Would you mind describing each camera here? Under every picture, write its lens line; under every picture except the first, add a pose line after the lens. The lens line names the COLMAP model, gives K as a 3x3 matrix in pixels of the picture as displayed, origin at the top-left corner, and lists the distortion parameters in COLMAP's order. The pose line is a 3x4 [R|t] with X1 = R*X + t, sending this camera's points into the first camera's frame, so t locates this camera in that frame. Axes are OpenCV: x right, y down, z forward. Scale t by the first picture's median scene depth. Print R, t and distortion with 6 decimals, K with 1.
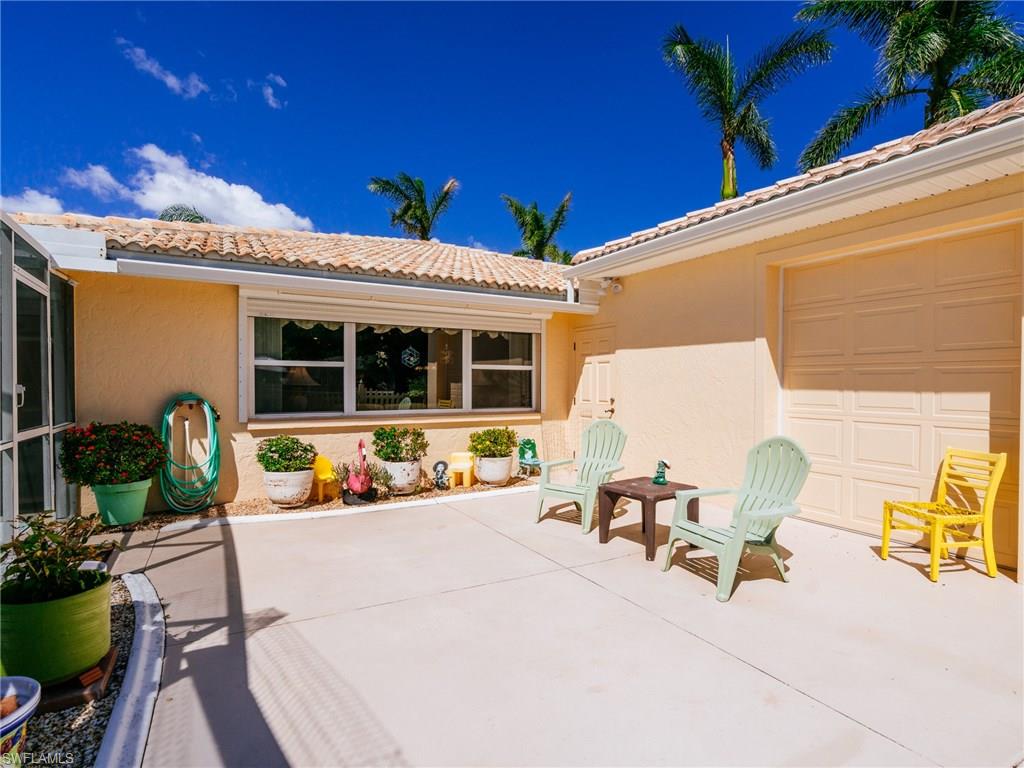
lens RADIAL K [[523.7, 0, 507.4], [0, 523.7, 386.5], [0, 0, 1]] dist [-0.009312, 0.005139]
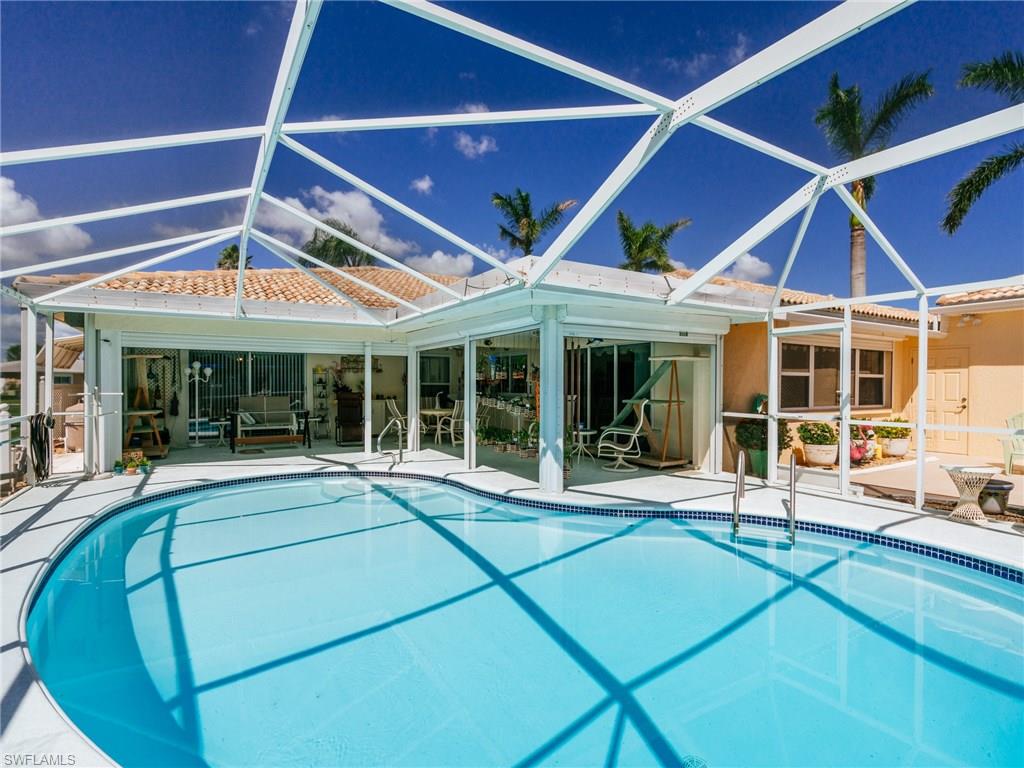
lens RADIAL K [[523.7, 0, 518.0], [0, 523.7, 385.5], [0, 0, 1]] dist [-0.009312, 0.005139]
pose [[0.998963, 0.005719, 0.045164, -1.078557], [-0.005981, 0.999966, 0.005665, -0.012568], [-0.045130, -0.005929, 0.998964, -0.364770]]
